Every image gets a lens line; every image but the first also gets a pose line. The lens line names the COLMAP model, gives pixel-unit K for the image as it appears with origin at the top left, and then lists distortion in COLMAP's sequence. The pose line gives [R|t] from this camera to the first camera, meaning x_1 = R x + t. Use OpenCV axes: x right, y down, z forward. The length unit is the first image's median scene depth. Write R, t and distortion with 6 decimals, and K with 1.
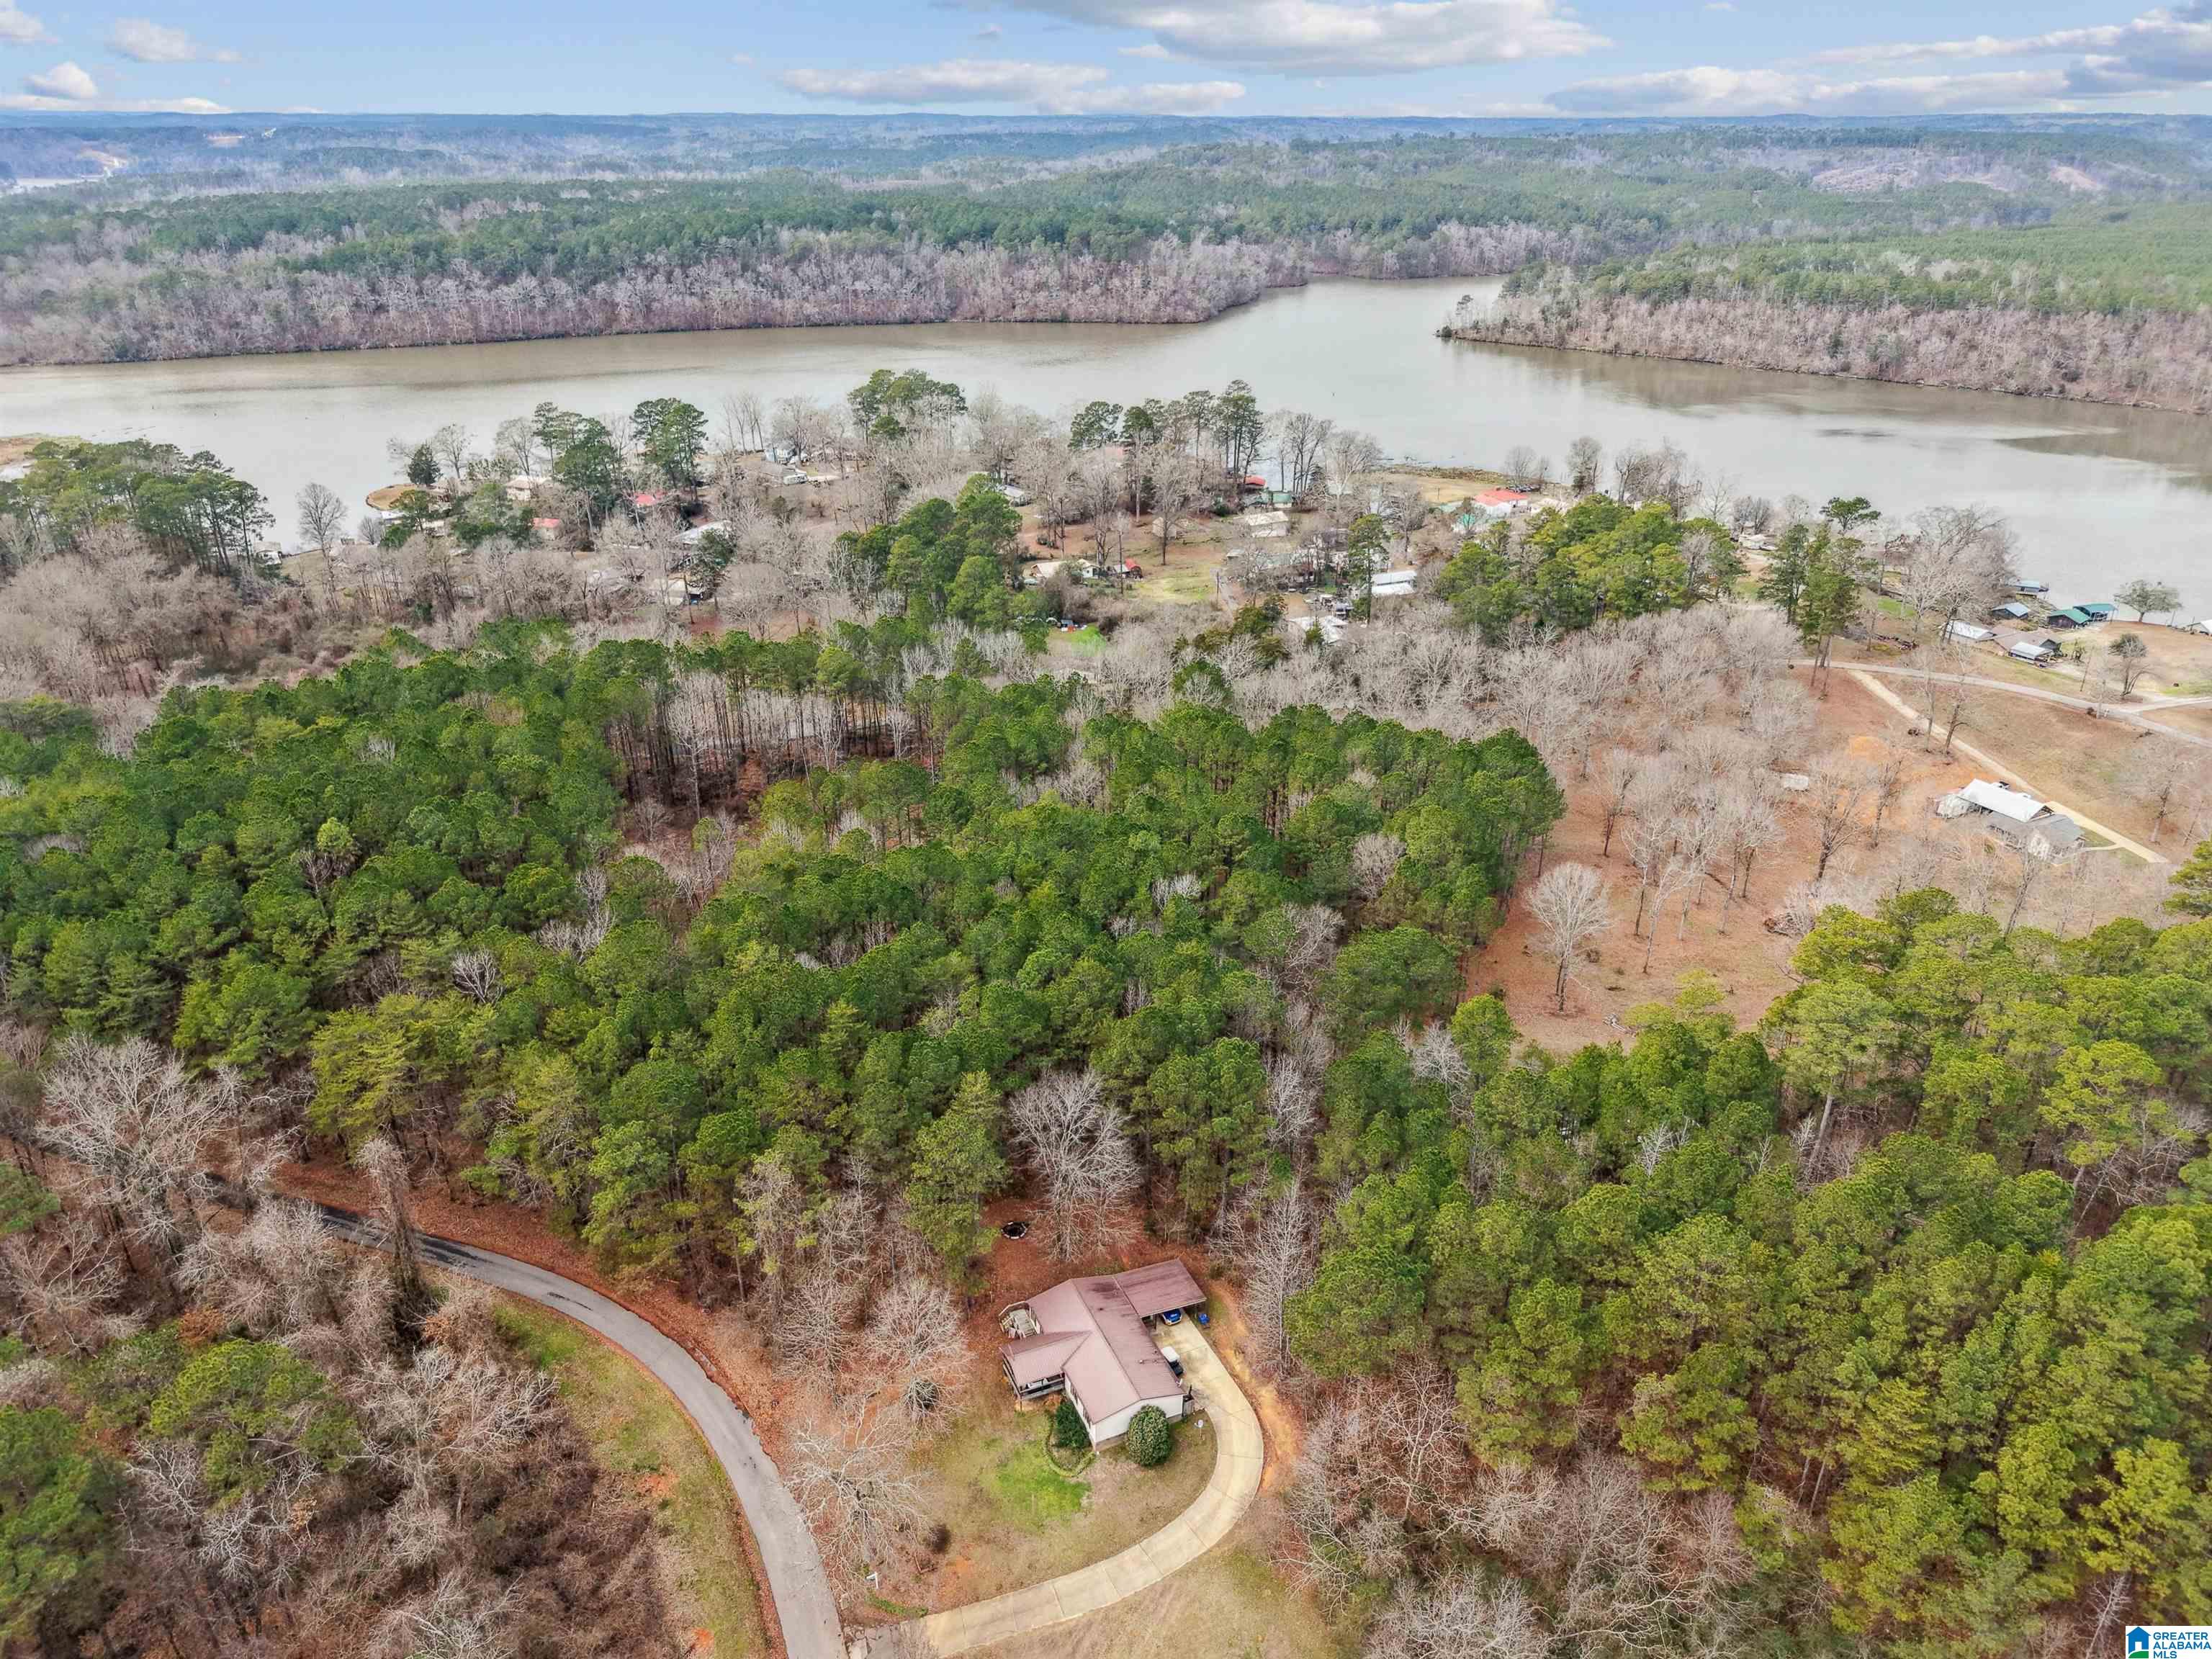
lens RADIAL K [[1584.5, 0, 1106.0], [0, 1584.5, 829.5], [0, 0, 1]] dist [0.010116, 0.005733]
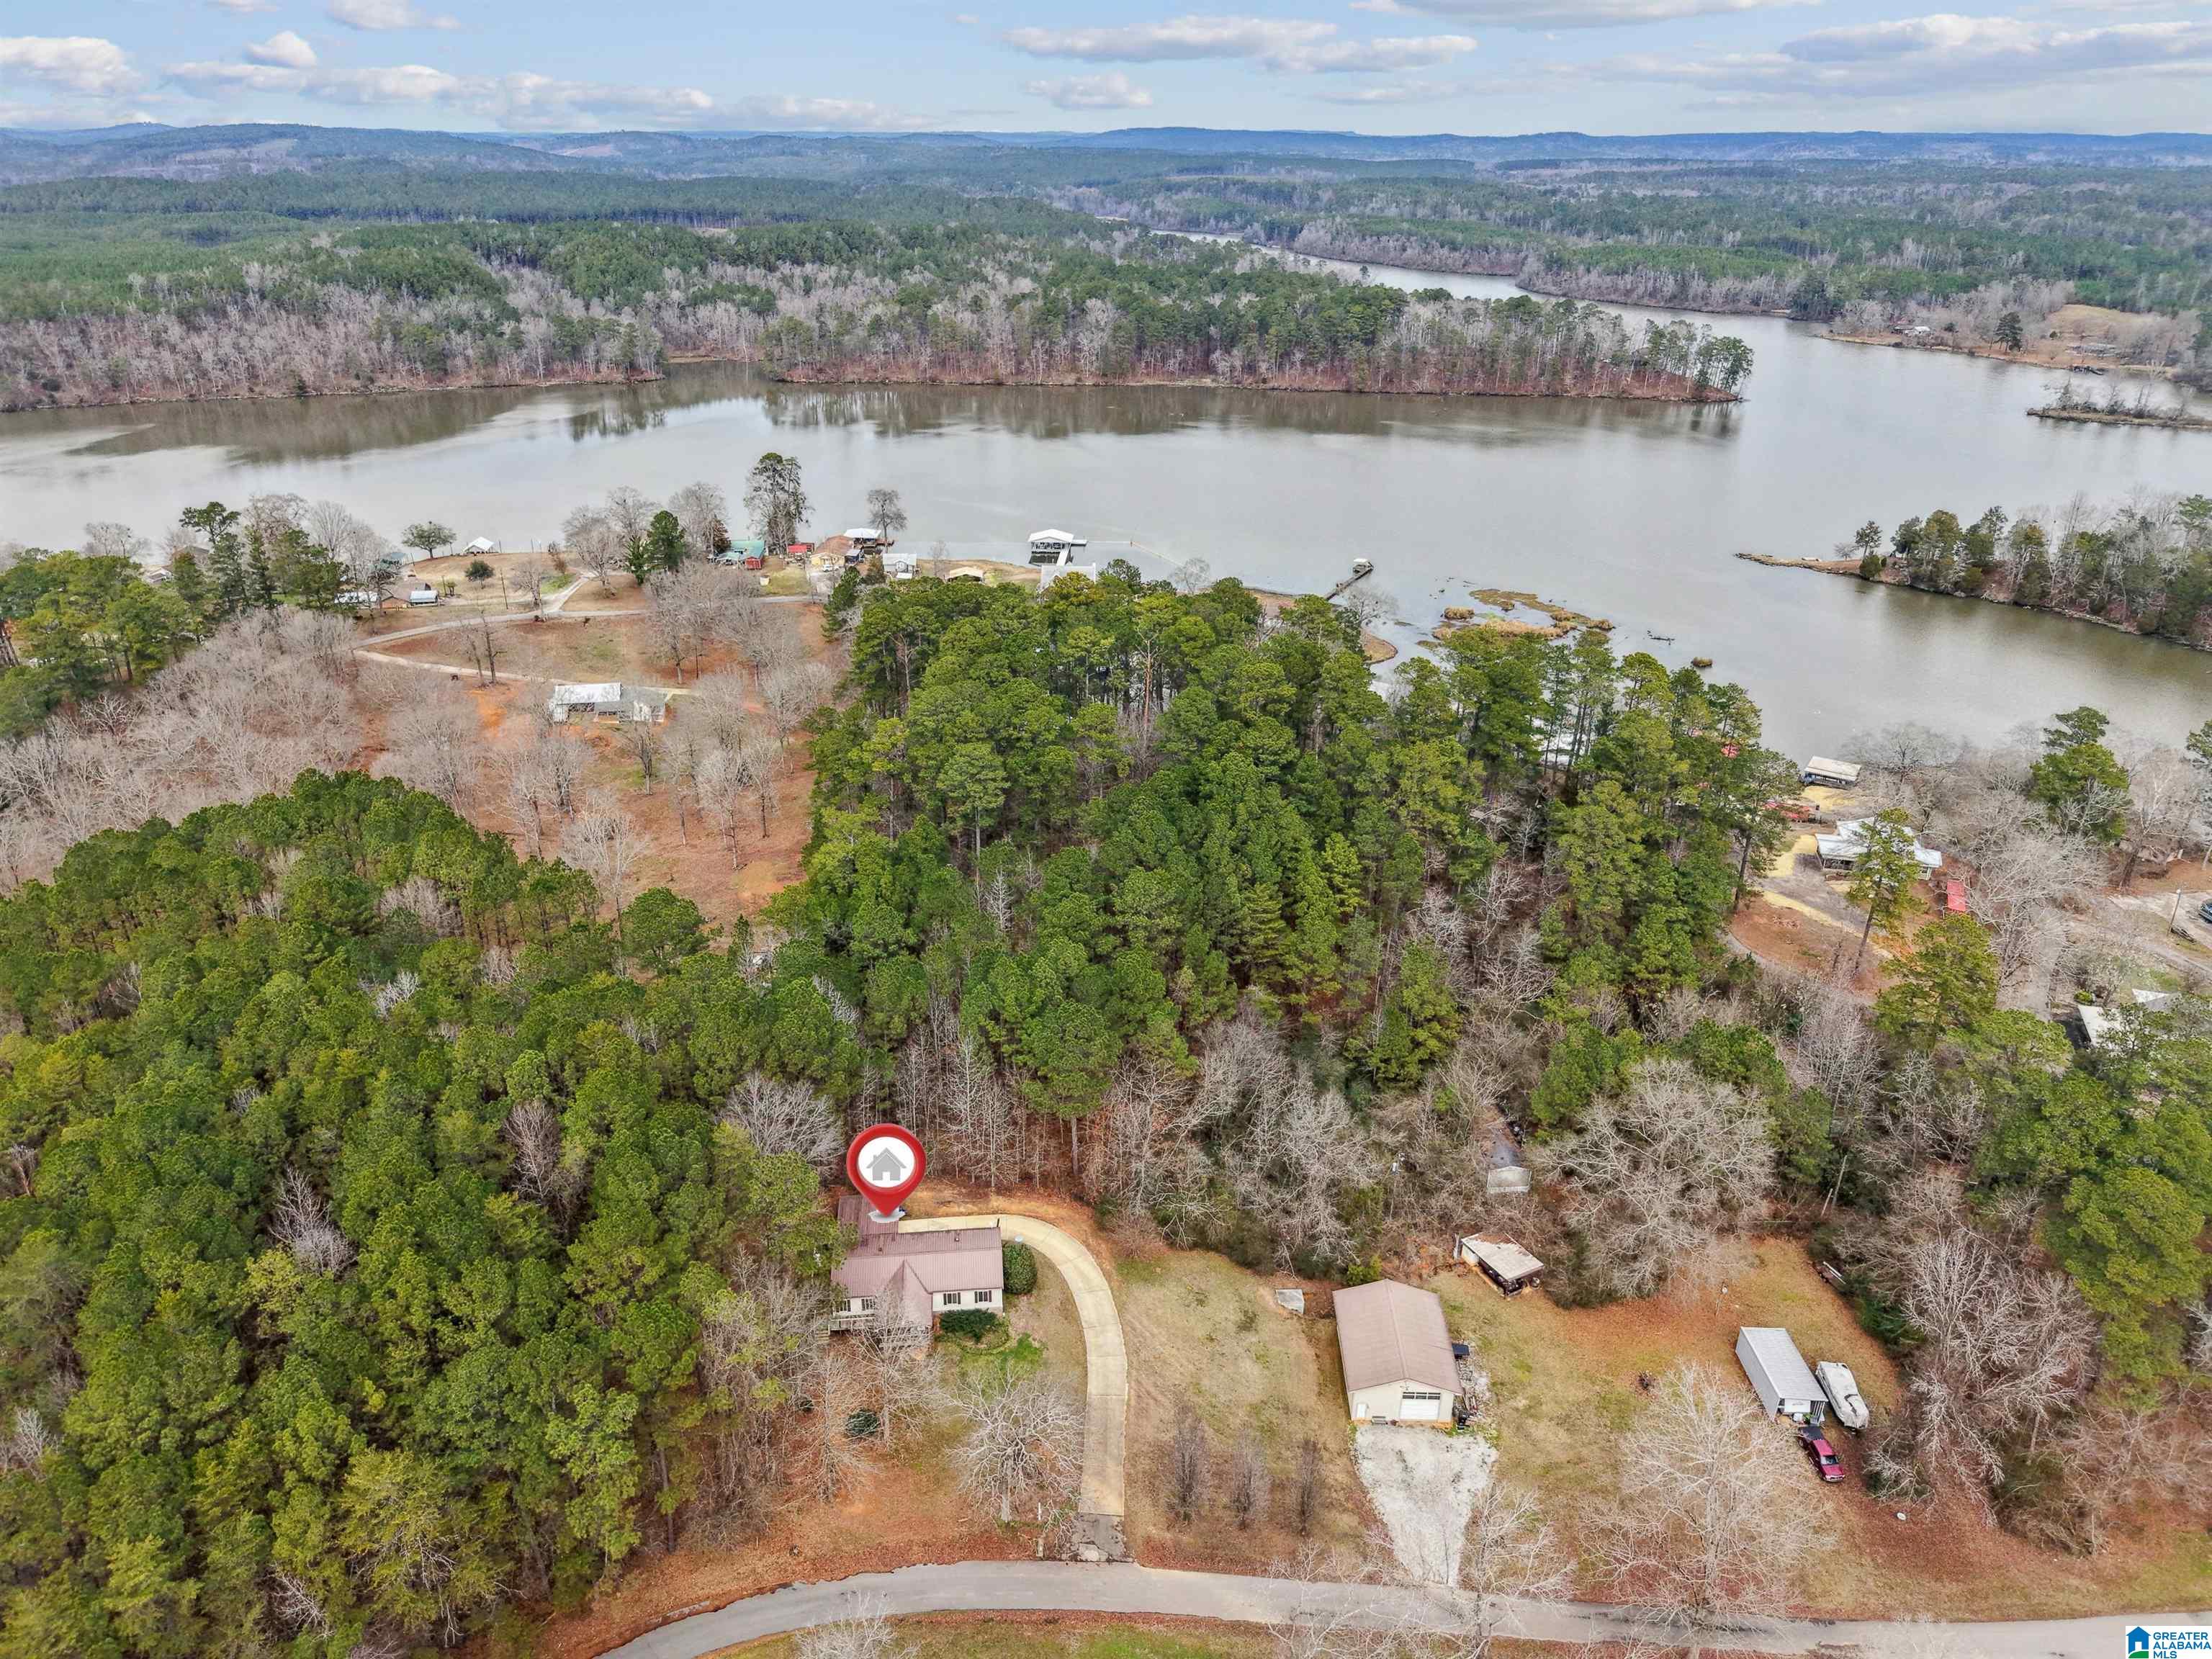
lens RADIAL K [[1503.2, 0, 1106.0], [0, 1503.2, 829.5], [0, 0, 1]] dist [0.004633, -0.005130]
pose [[0.288672, -0.391113, 0.873899, -0.800765], [0.378982, 0.884883, 0.270841, -0.182187], [-0.879228, 0.253008, 0.403665, 0.417766]]
